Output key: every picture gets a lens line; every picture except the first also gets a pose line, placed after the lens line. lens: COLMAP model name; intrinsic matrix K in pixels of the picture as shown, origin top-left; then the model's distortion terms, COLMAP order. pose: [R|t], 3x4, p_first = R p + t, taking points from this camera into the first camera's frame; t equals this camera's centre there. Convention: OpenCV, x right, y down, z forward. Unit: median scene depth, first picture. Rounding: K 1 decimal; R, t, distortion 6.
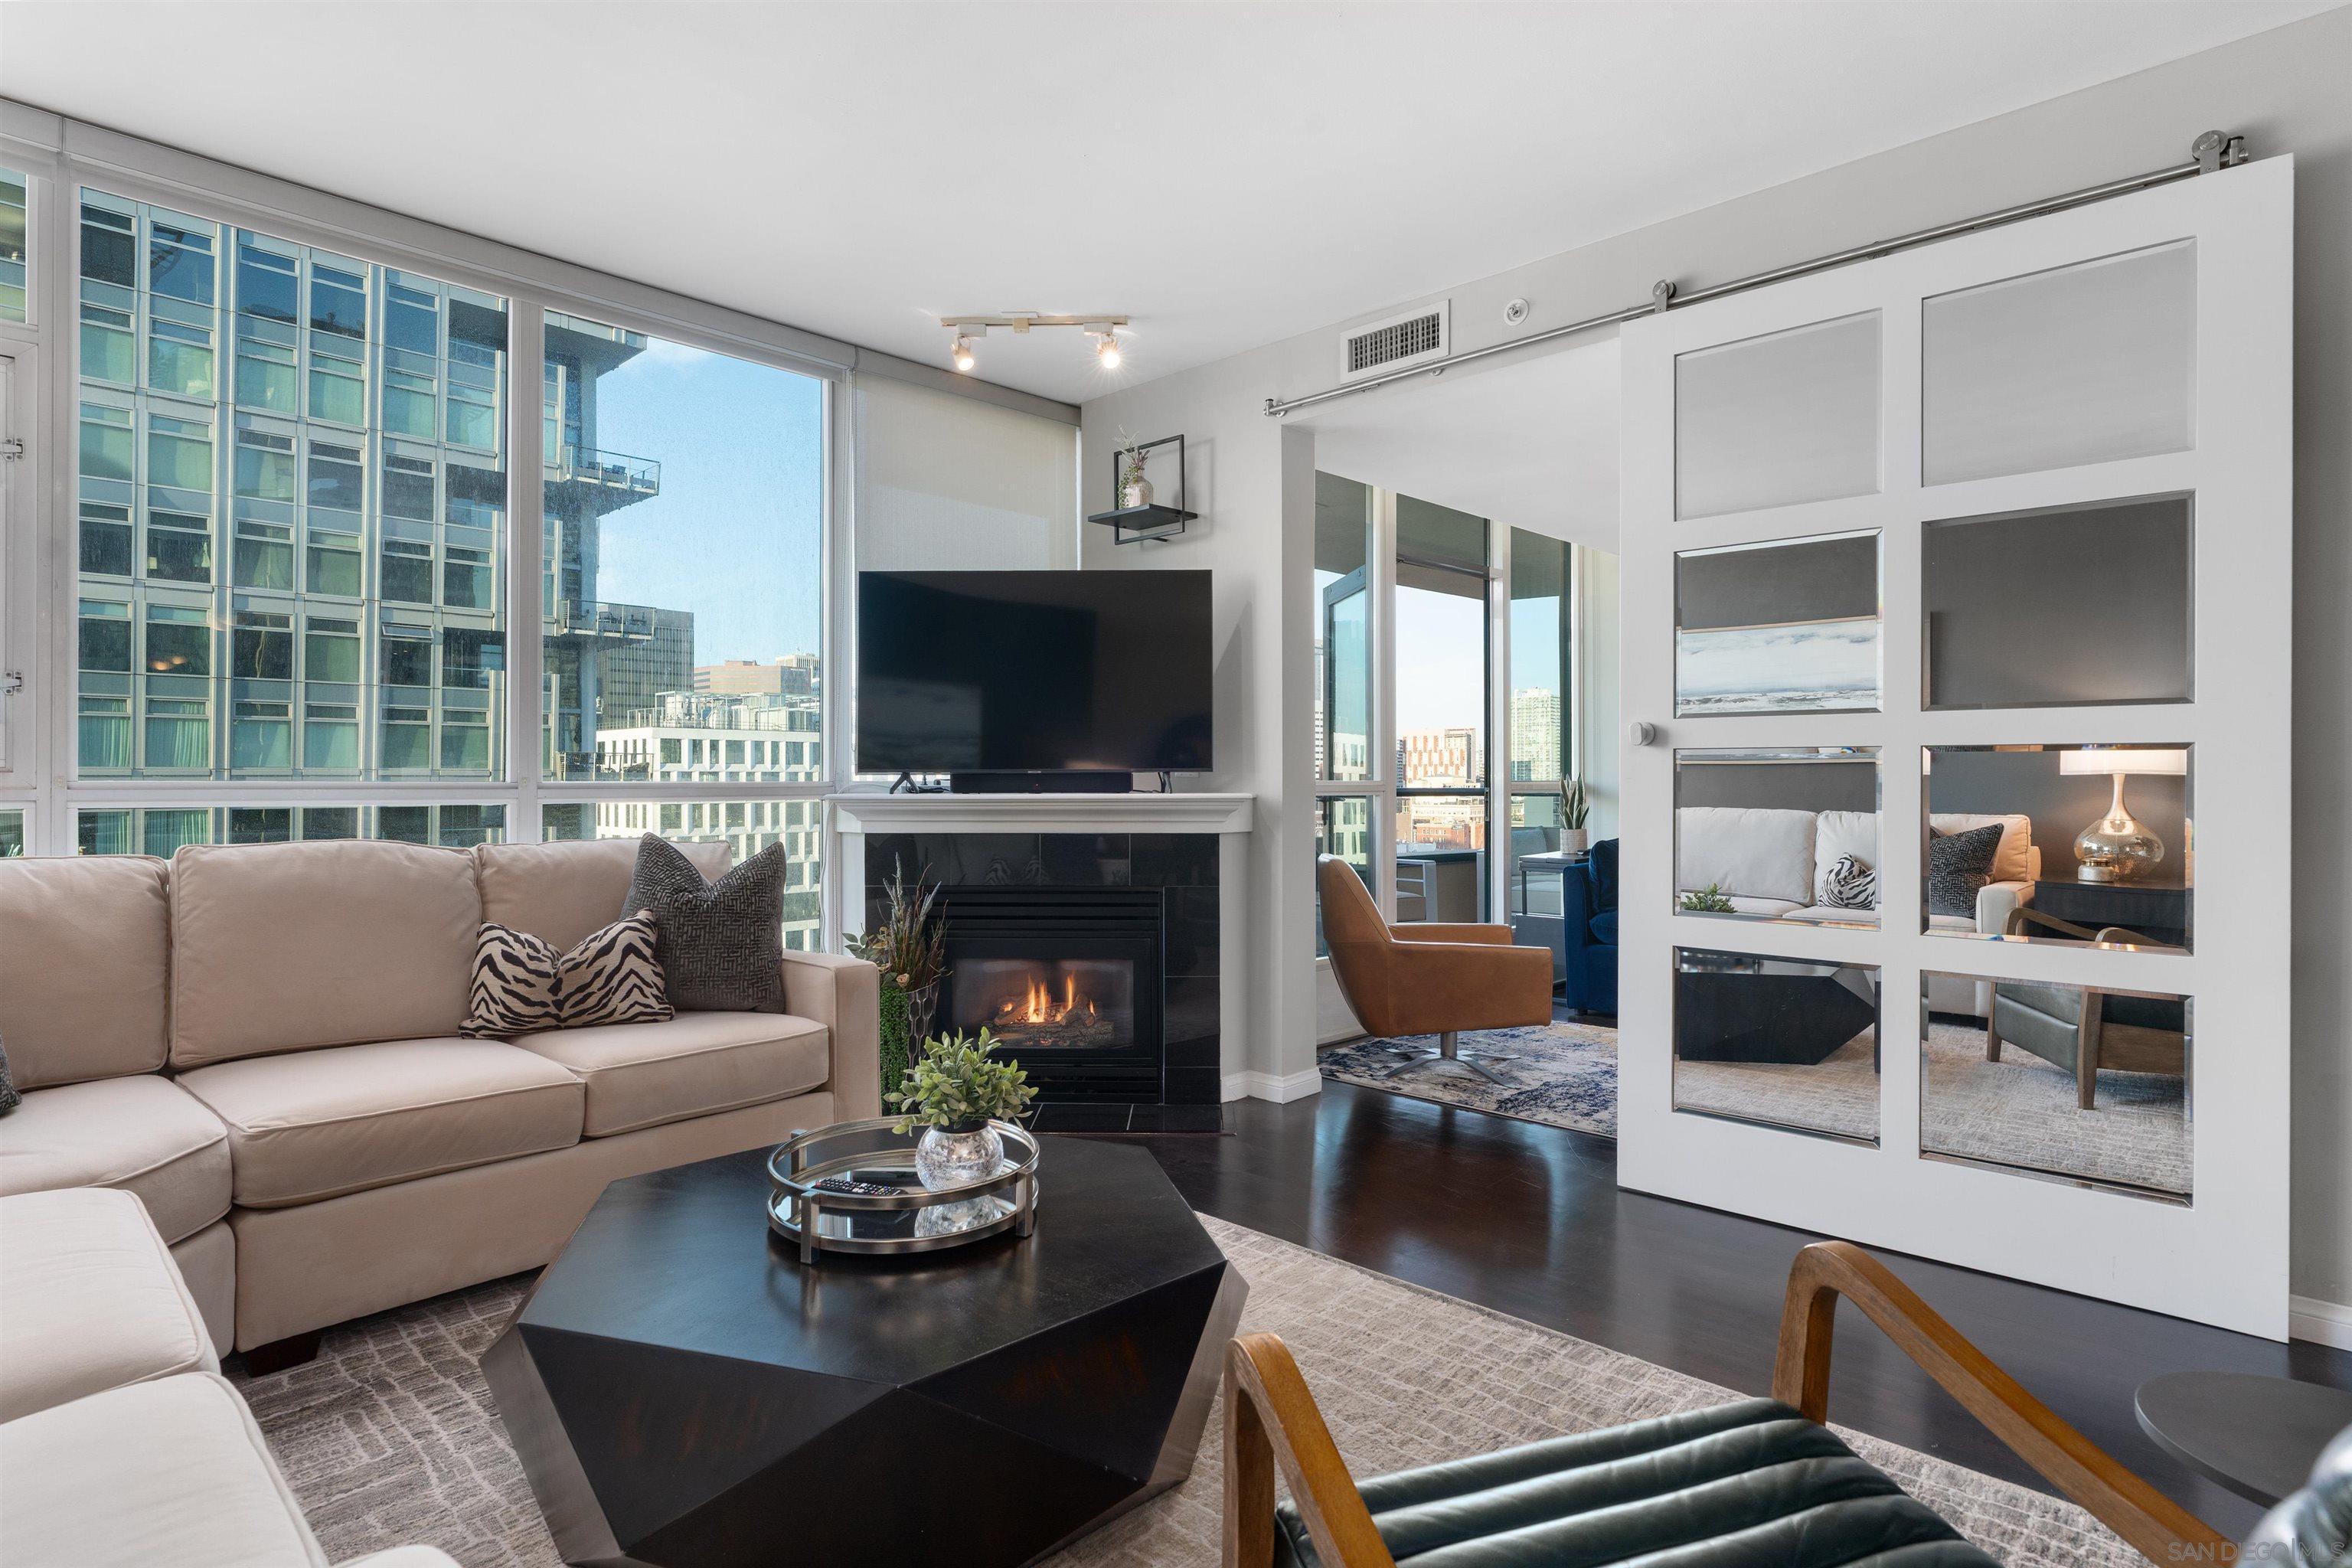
lens RADIAL K [[1193.6, 0, 1172.6], [0, 1193.6, 773.0], [0, 0, 1]] dist [-0.003017, 0.000558]
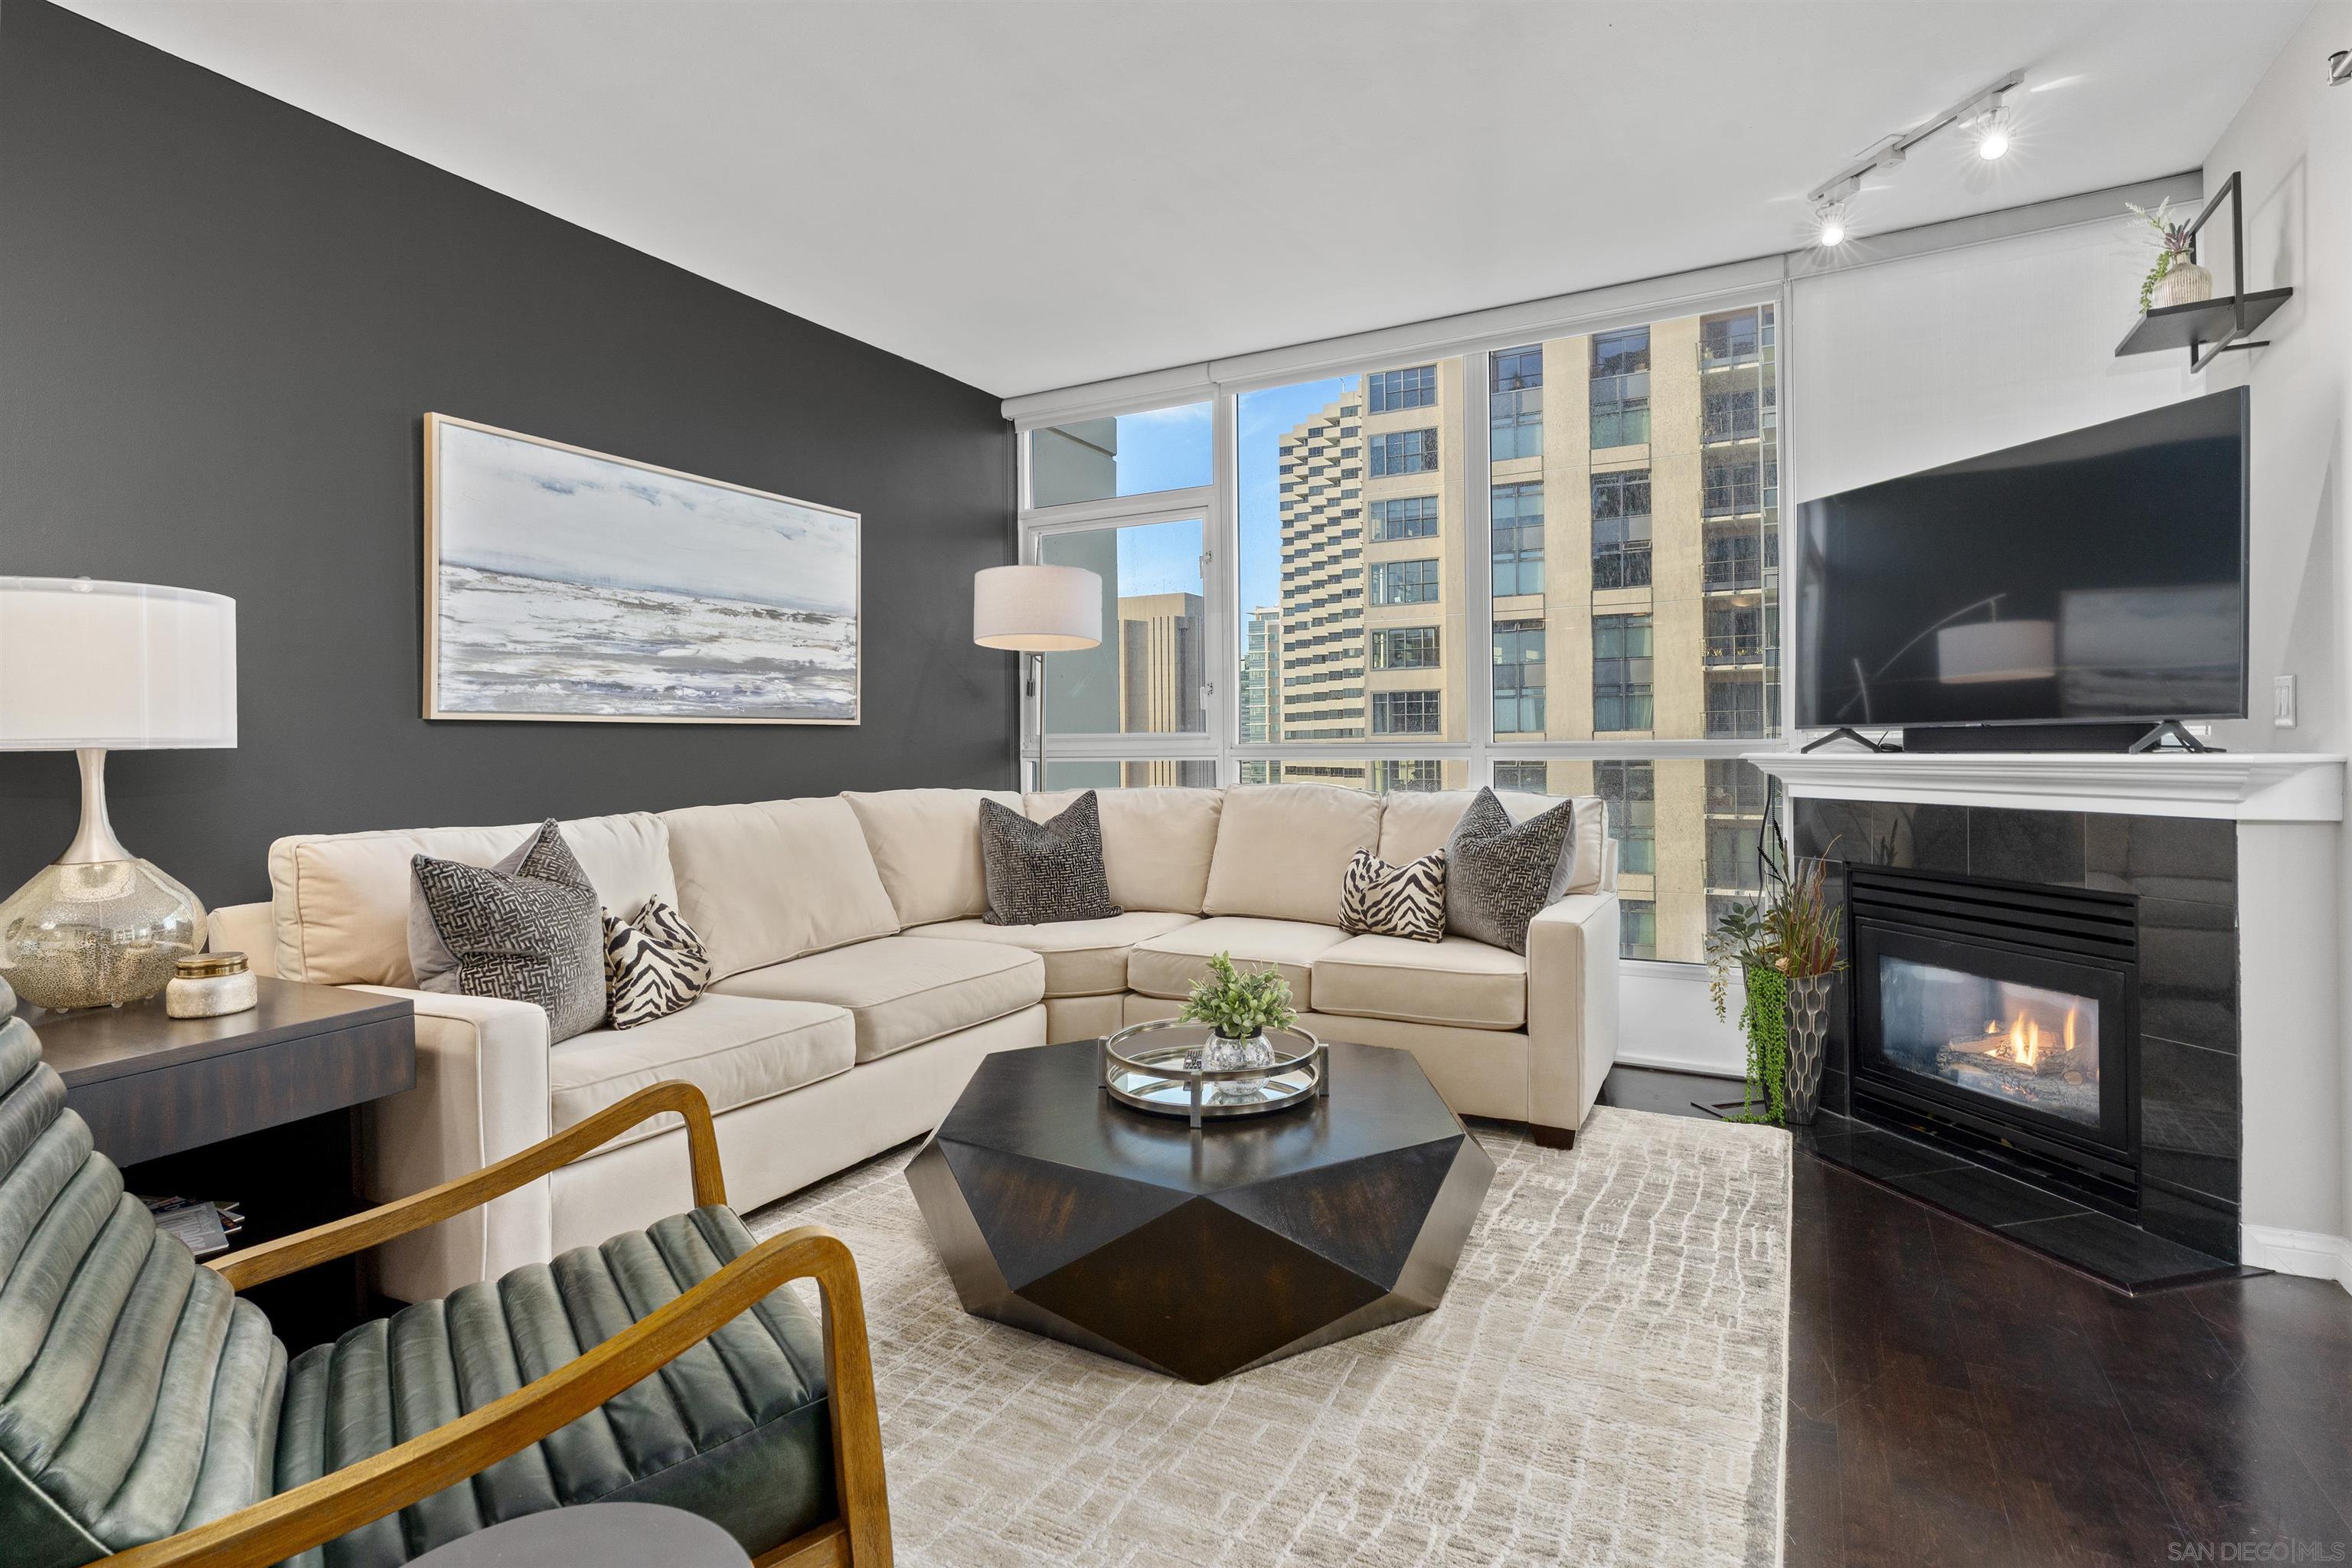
lens RADIAL K [[1185.6, 0, 1161.8], [0, 1185.6, 745.5], [0, 0, 1]] dist [-0.001504, 0.001167]
pose [[0.259140, -0.001701, -0.965838, 0.483244], [0.016684, 0.999857, 0.002715, 0.001542], [0.965696, -0.016817, 0.259131, 0.317981]]
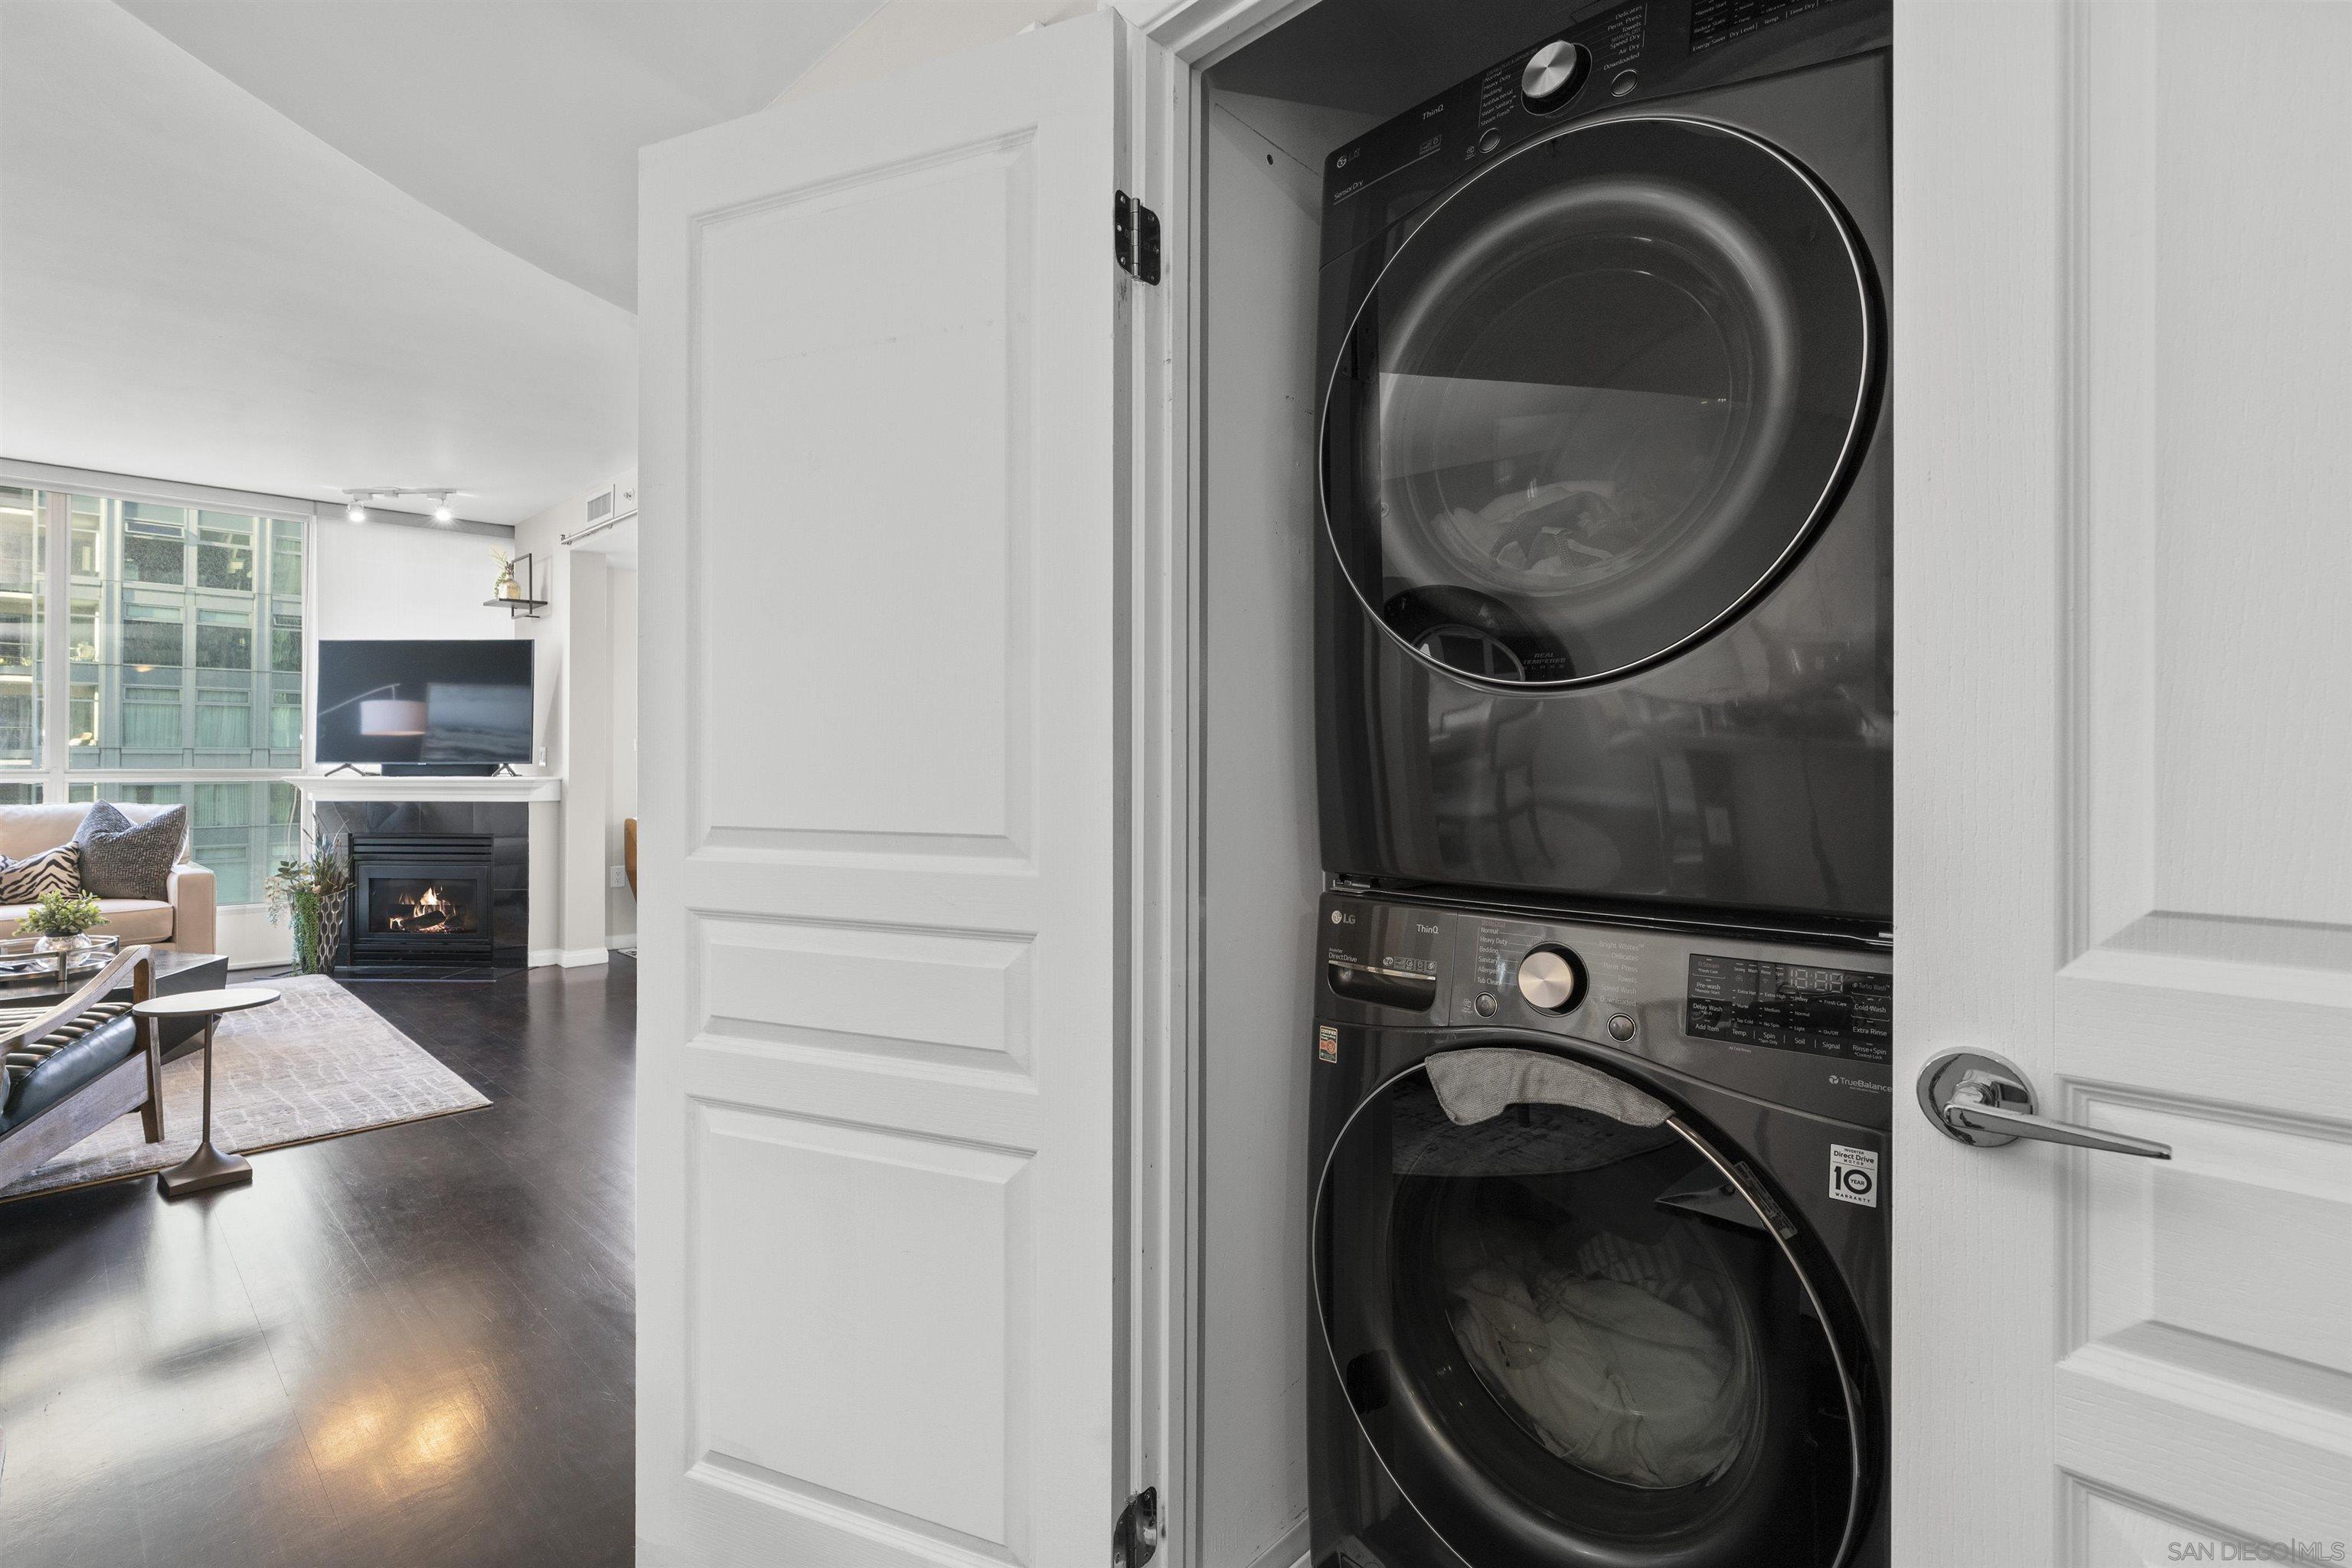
lens RADIAL K [[1072.7, 0, 1154.3], [0, 1072.7, 756.8], [0, 0, 1]] dist [0.000015, 0.000569]
pose [[0.999934, 0.002880, -0.011156, 0.915328], [-0.002845, 0.999991, 0.003131, -0.017950], [0.011165, -0.003099, 0.999933, -0.457764]]
